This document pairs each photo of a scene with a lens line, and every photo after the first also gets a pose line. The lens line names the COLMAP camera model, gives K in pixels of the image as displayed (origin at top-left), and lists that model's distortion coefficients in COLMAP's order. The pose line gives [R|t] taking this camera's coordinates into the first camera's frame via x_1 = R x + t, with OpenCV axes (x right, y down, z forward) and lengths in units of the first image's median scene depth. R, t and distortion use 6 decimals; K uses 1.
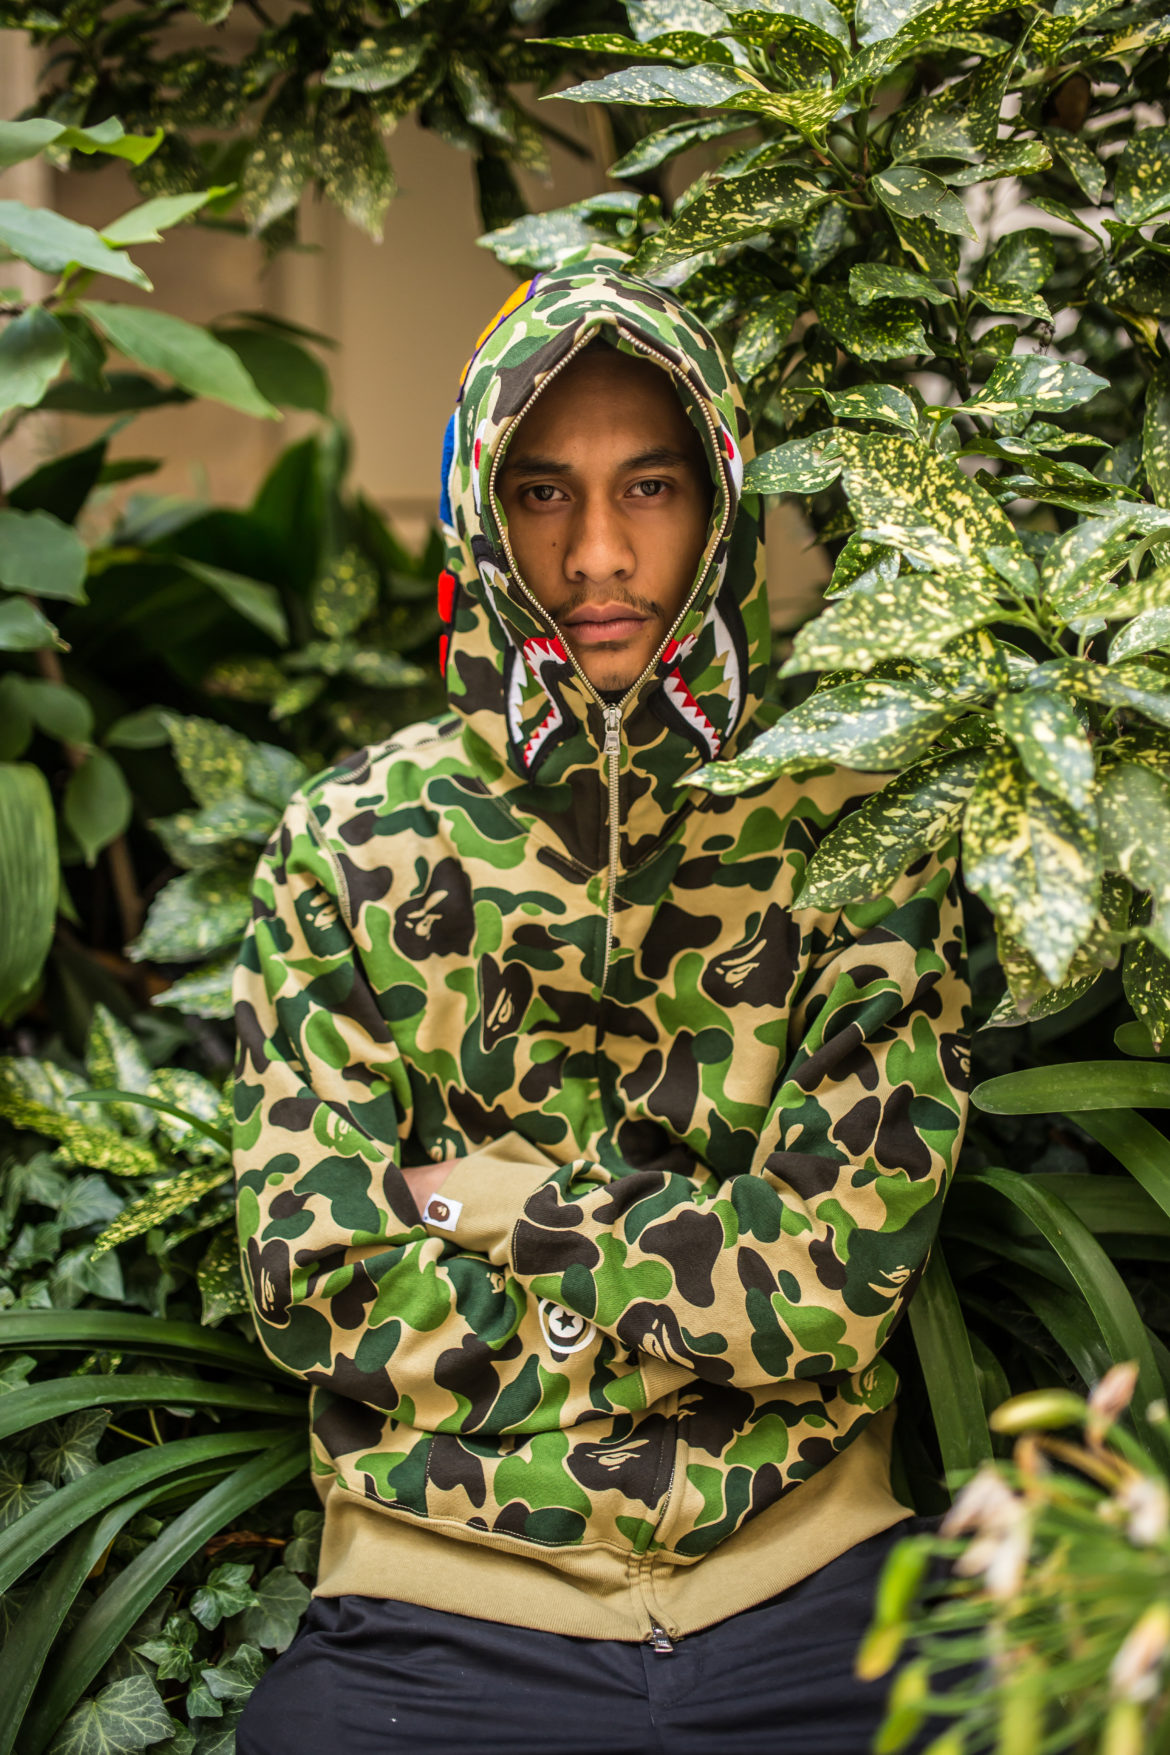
lens RADIAL K [[1846.2, 0, 585.0], [0, 1846.2, 877.5], [0, 0, 1]] dist [-0.032939, -0.010476]
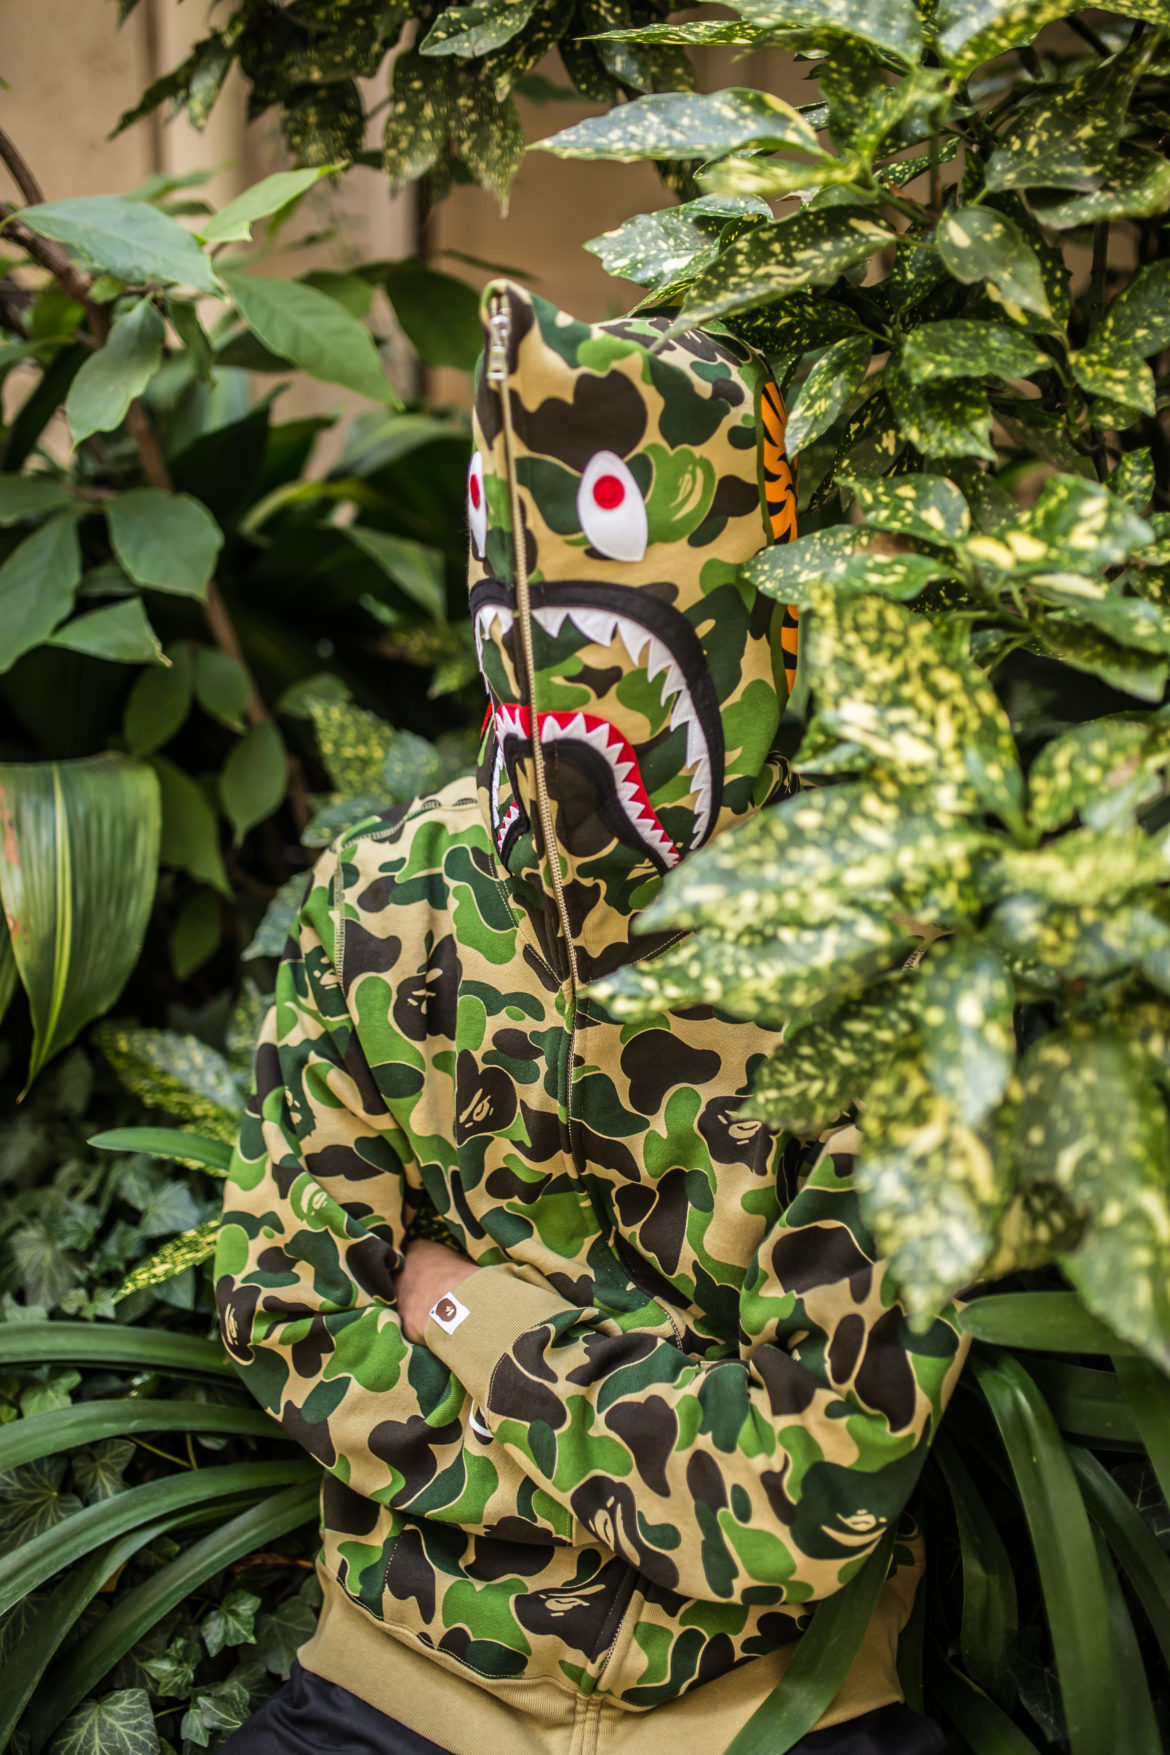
lens RADIAL K [[1815.1, 0, 585.0], [0, 1815.1, 877.5], [0, 0, 1]] dist [-0.050637, -0.007916]
pose [[0.955019, 0.094135, -0.281208, 0.258221], [-0.046549, 0.984110, 0.171347, -0.225552], [0.292870, -0.150550, 0.944226, 0.160747]]
